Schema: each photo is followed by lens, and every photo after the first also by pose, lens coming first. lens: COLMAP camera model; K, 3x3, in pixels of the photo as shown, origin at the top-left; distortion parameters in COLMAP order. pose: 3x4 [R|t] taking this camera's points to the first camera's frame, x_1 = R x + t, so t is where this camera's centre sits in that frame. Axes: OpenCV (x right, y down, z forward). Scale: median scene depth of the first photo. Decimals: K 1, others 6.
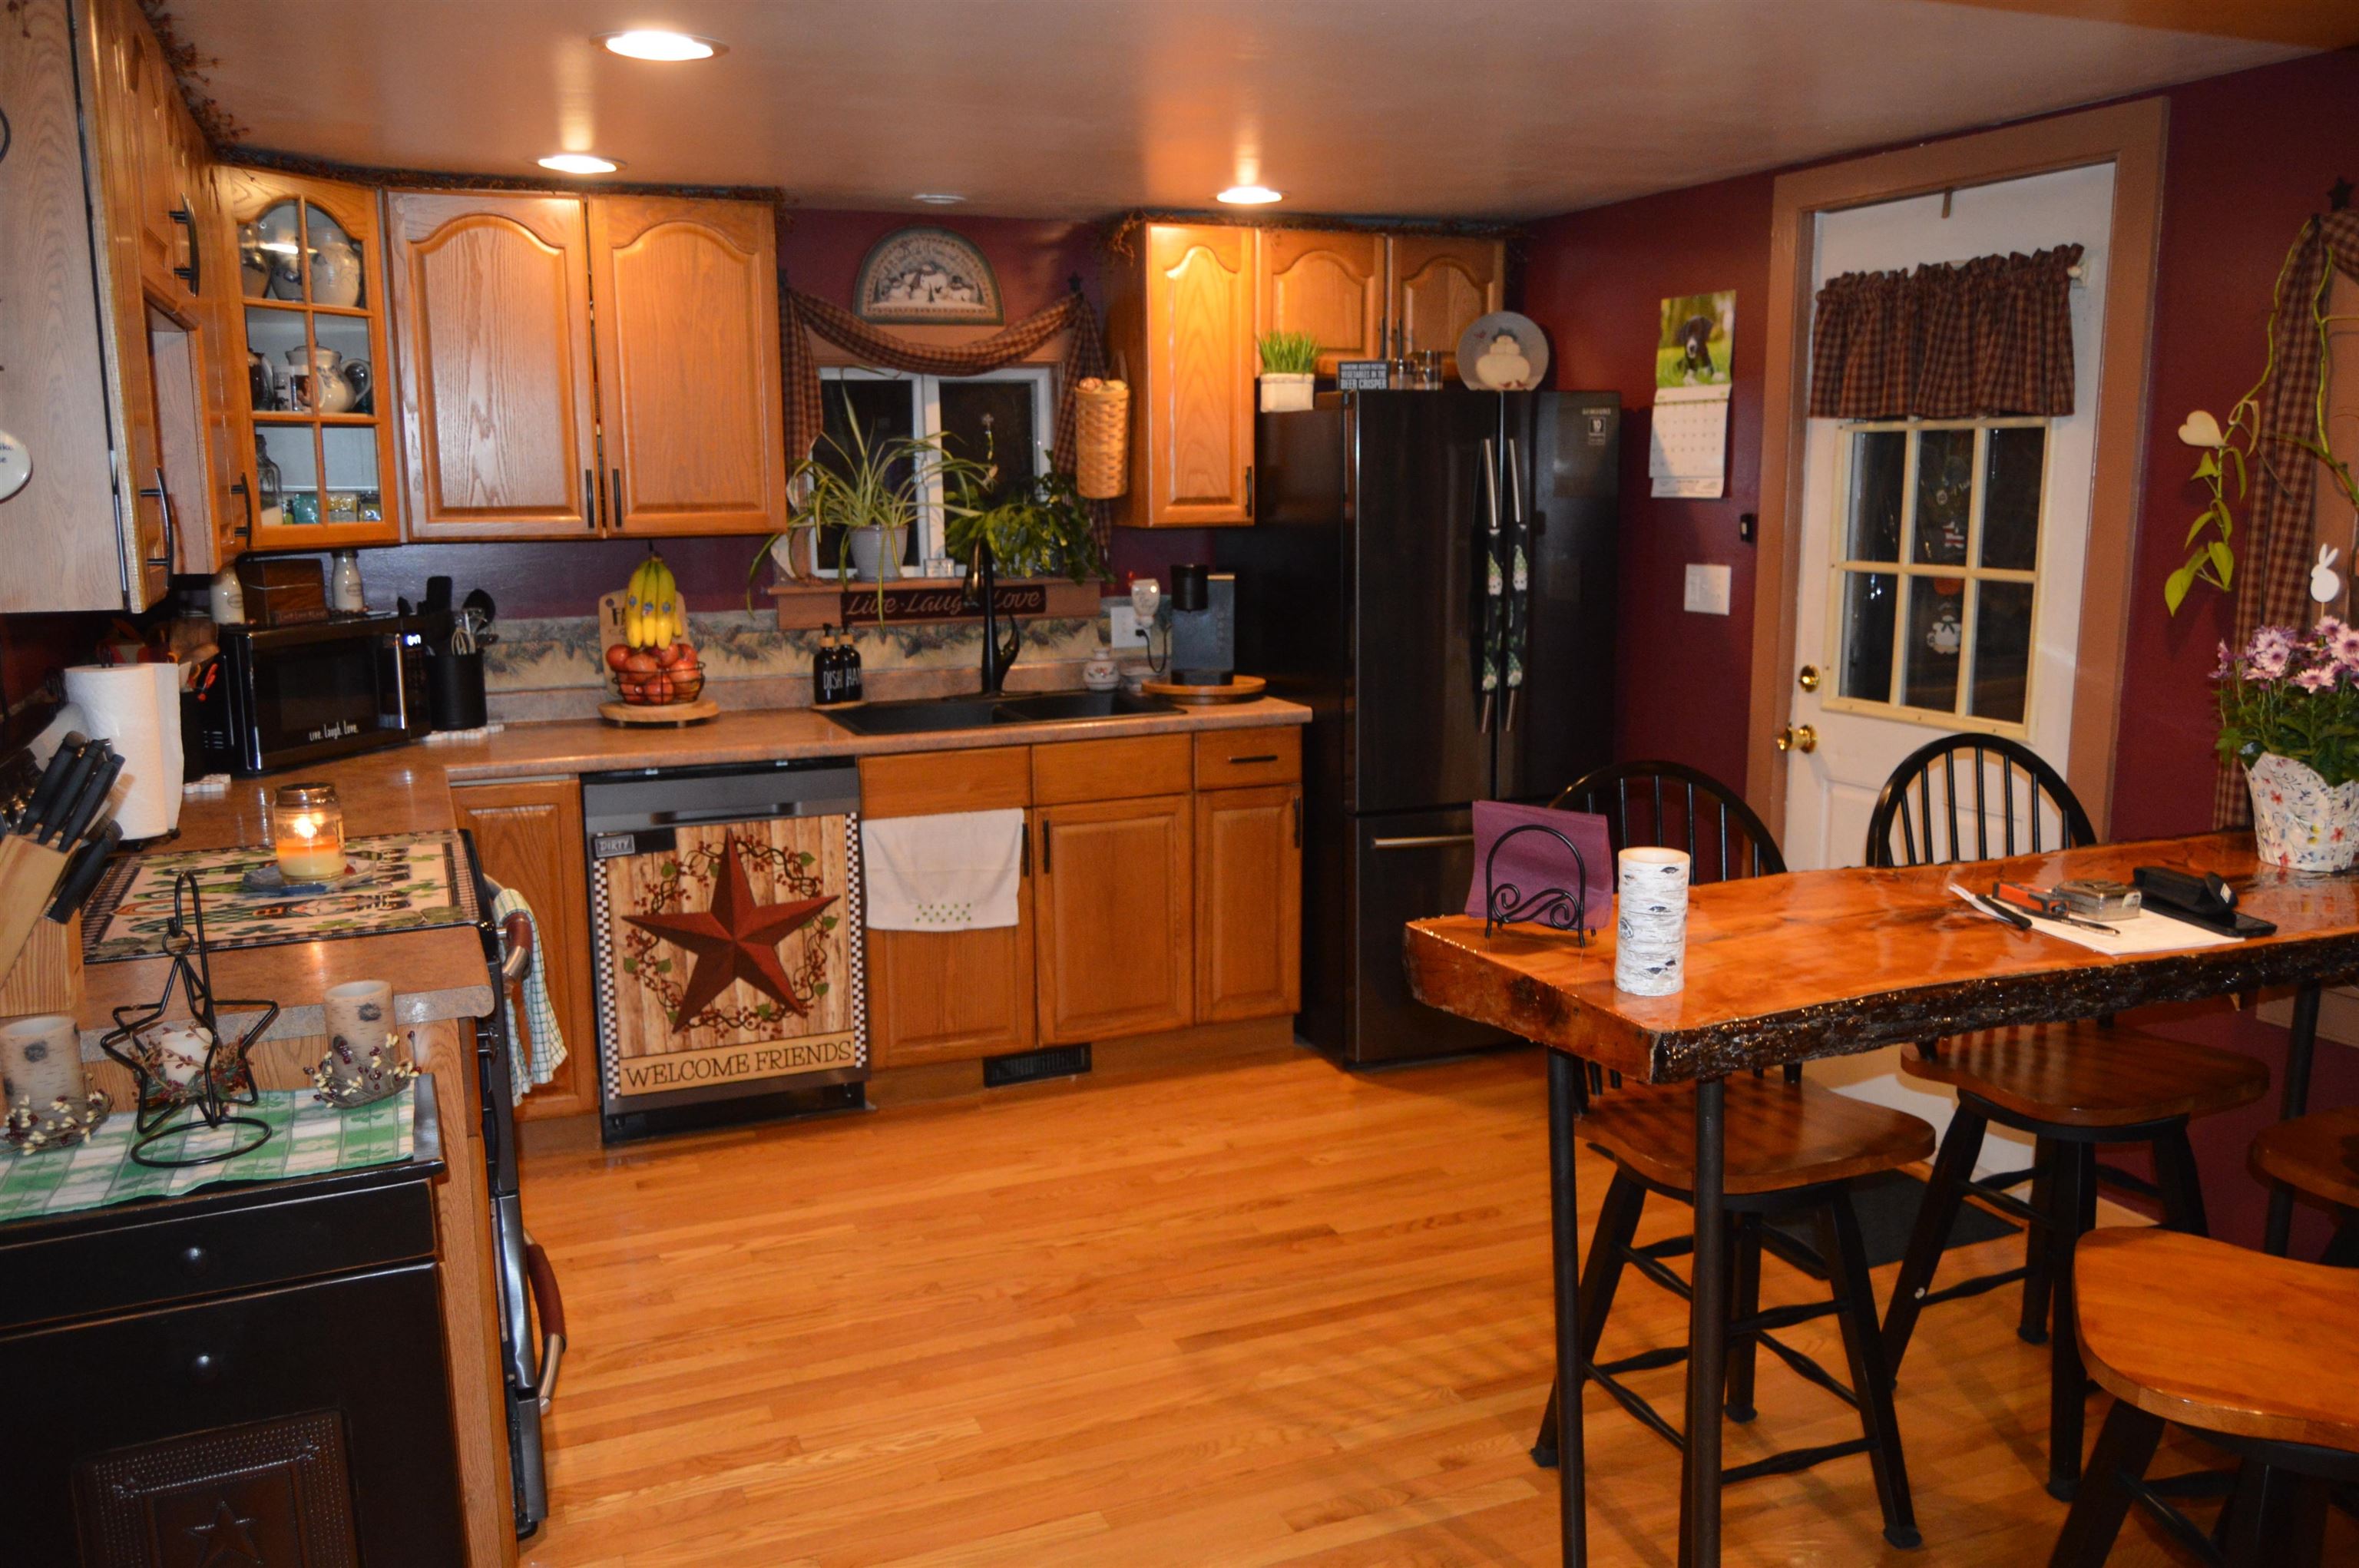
lens RADIAL K [[1847.5, 0, 1182.0], [0, 1847.5, 785.0], [0, 0, 1]] dist [-0.015176, 0.006443]
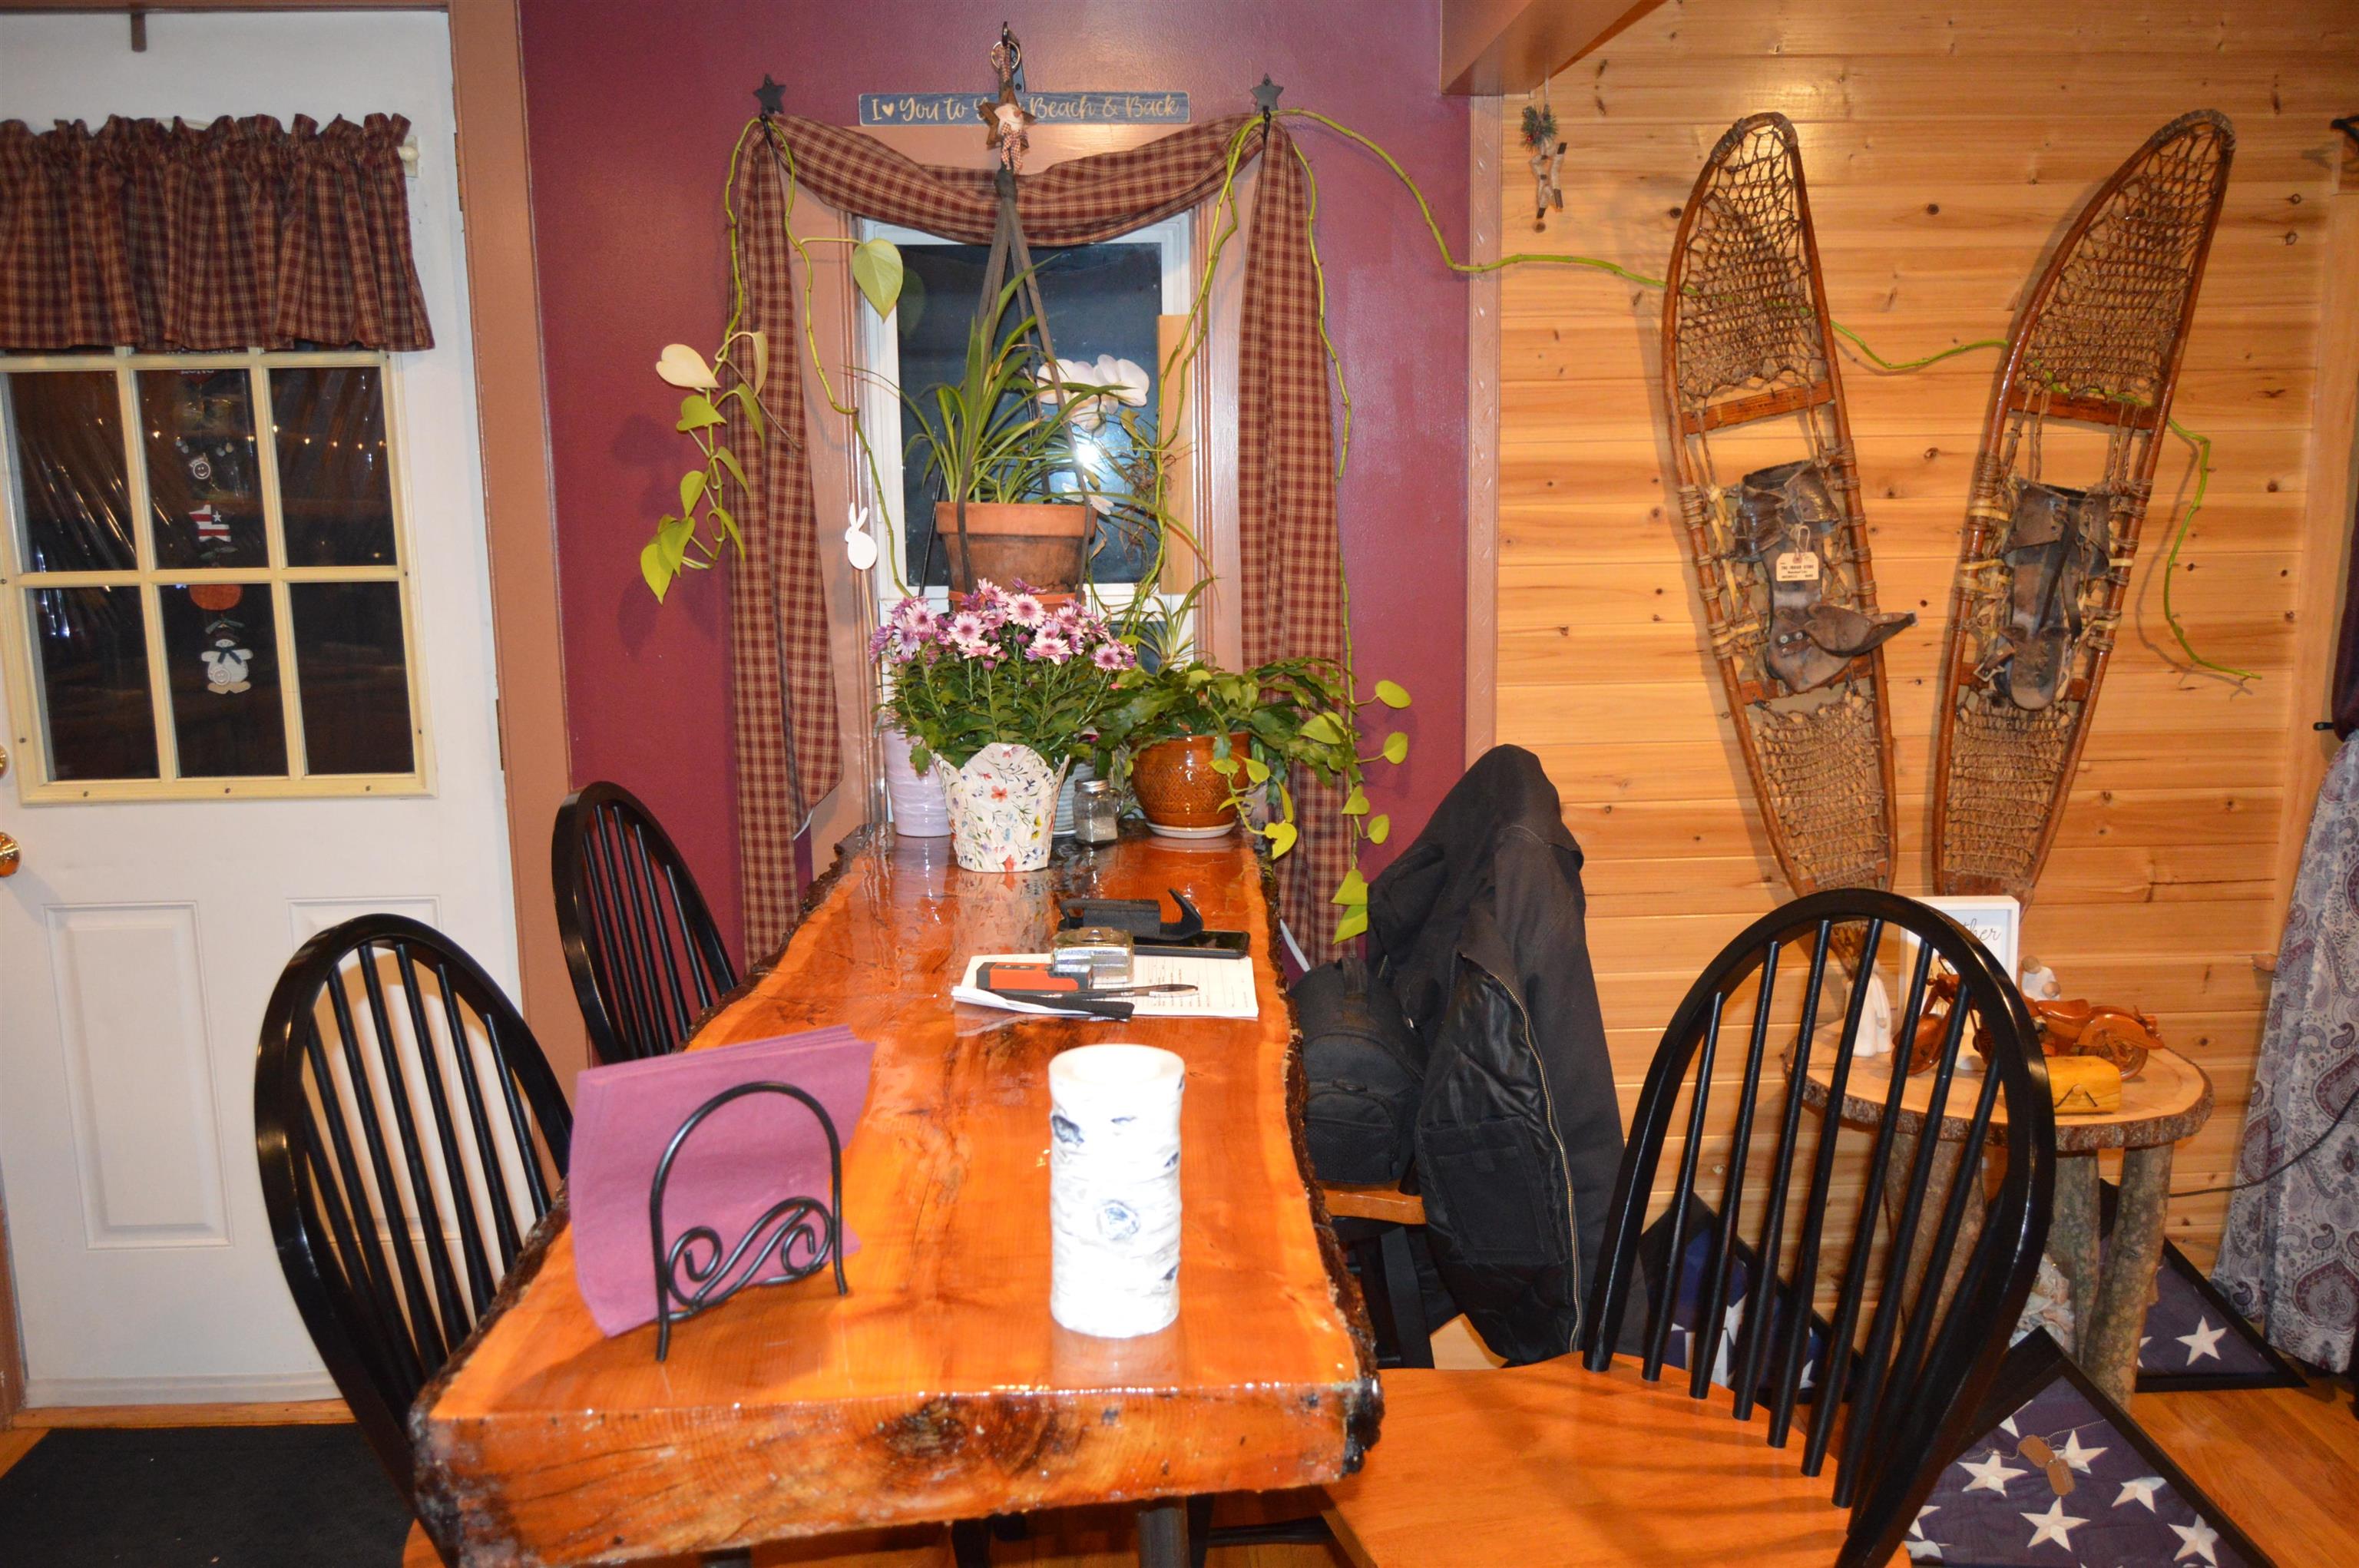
lens RADIAL K [[1847.5, 0, 1197.2], [0, 1847.5, 789.0], [0, 0, 1]] dist [-0.015176, 0.006443]
pose [[0.347636, -0.158786, 0.924087, -0.099359], [0.169247, 0.979994, 0.104723, -0.043232], [-0.922228, 0.119994, 0.367555, 0.377324]]
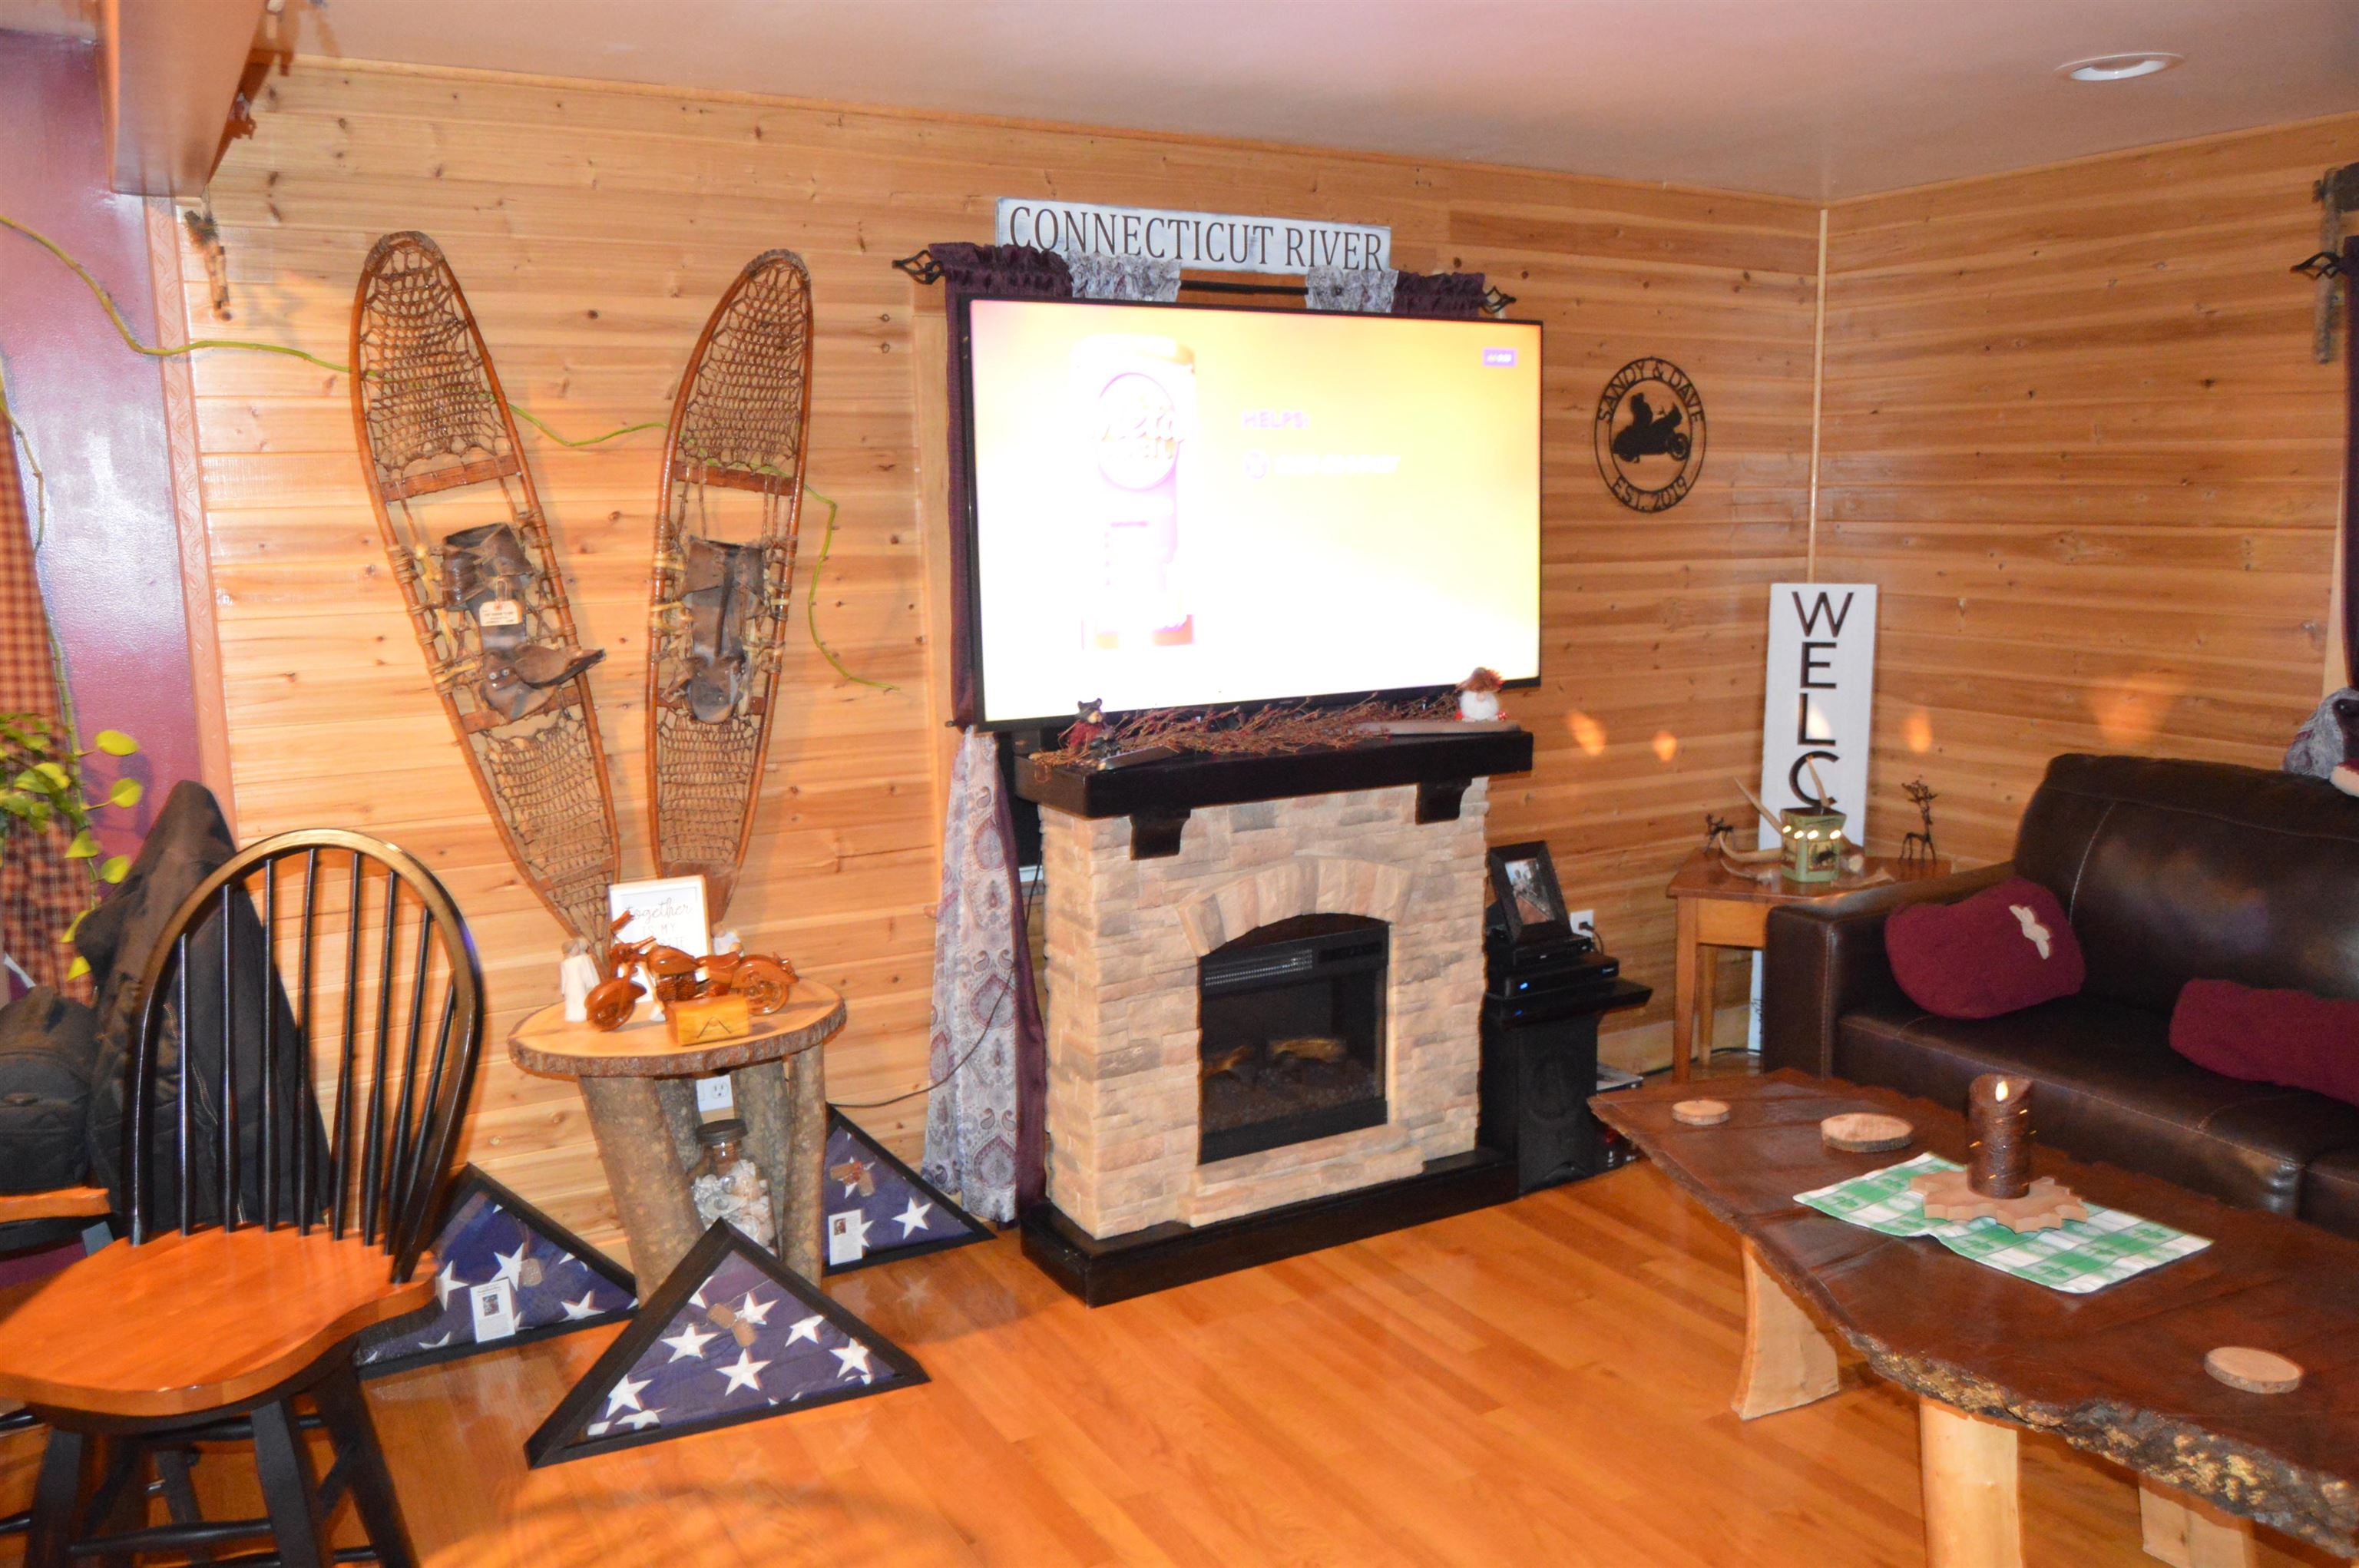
lens RADIAL K [[1847.5, 0, 1192.1], [0, 1847.5, 787.7], [0, 0, 1]] dist [-0.015176, 0.006443]
pose [[-0.126210, -0.144804, 0.981378, -0.201762], [0.182160, 0.969084, 0.166417, -0.021929], [-0.975135, 0.199772, -0.095931, 0.227647]]
